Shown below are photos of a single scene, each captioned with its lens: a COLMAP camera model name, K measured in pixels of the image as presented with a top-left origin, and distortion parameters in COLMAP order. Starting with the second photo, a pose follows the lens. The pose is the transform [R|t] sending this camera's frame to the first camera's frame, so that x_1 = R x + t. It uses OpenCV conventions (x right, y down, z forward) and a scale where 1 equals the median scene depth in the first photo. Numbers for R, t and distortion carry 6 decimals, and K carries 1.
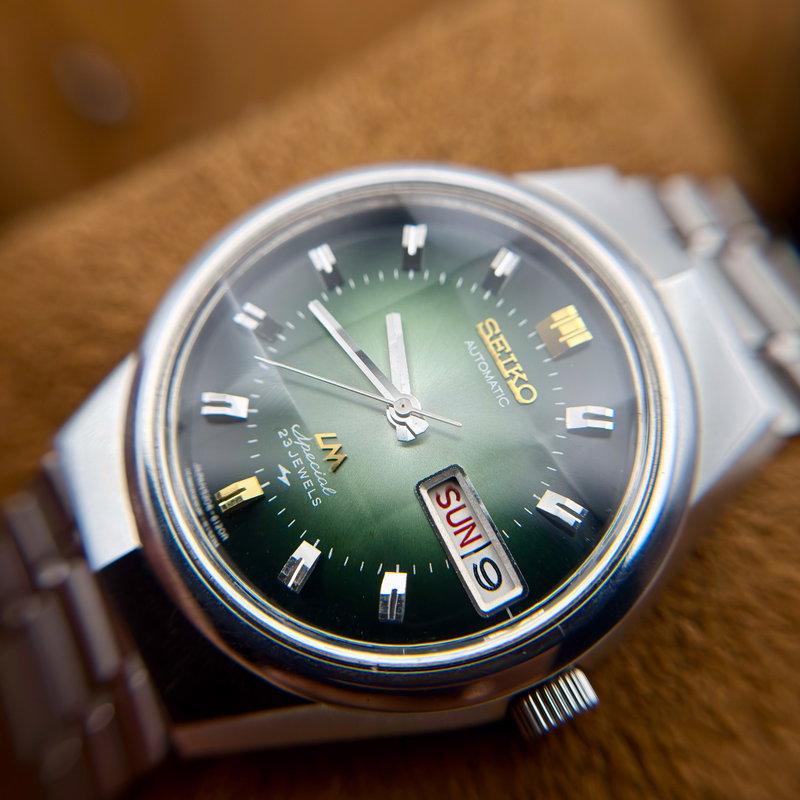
lens RADIAL K [[975.7, 0, 395.9], [0, 975.7, 400.0], [0, 0, 1]] dist [0.971680, -0.003215]
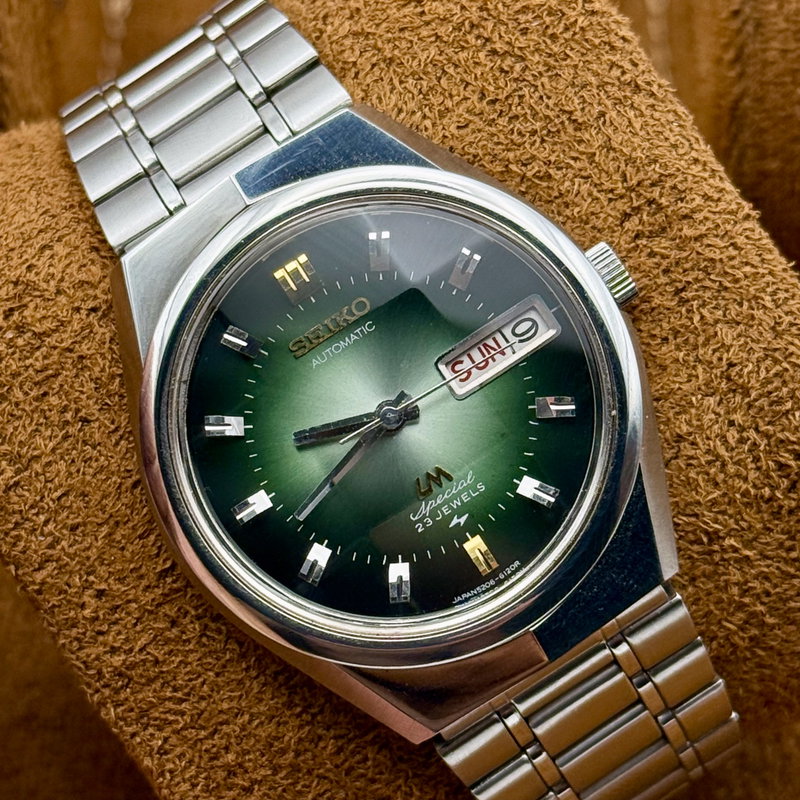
lens RADIAL K [[2996.6, 0, 400.0], [0, 2996.6, 400.0], [0, 0, 1]] dist [0.043022, 2.184284]
pose [[-0.110461, -0.983787, 0.141285, -0.437701], [0.955529, -0.066011, 0.287414, -0.916083], [-0.273428, 0.166750, 0.947329, -2.099932]]
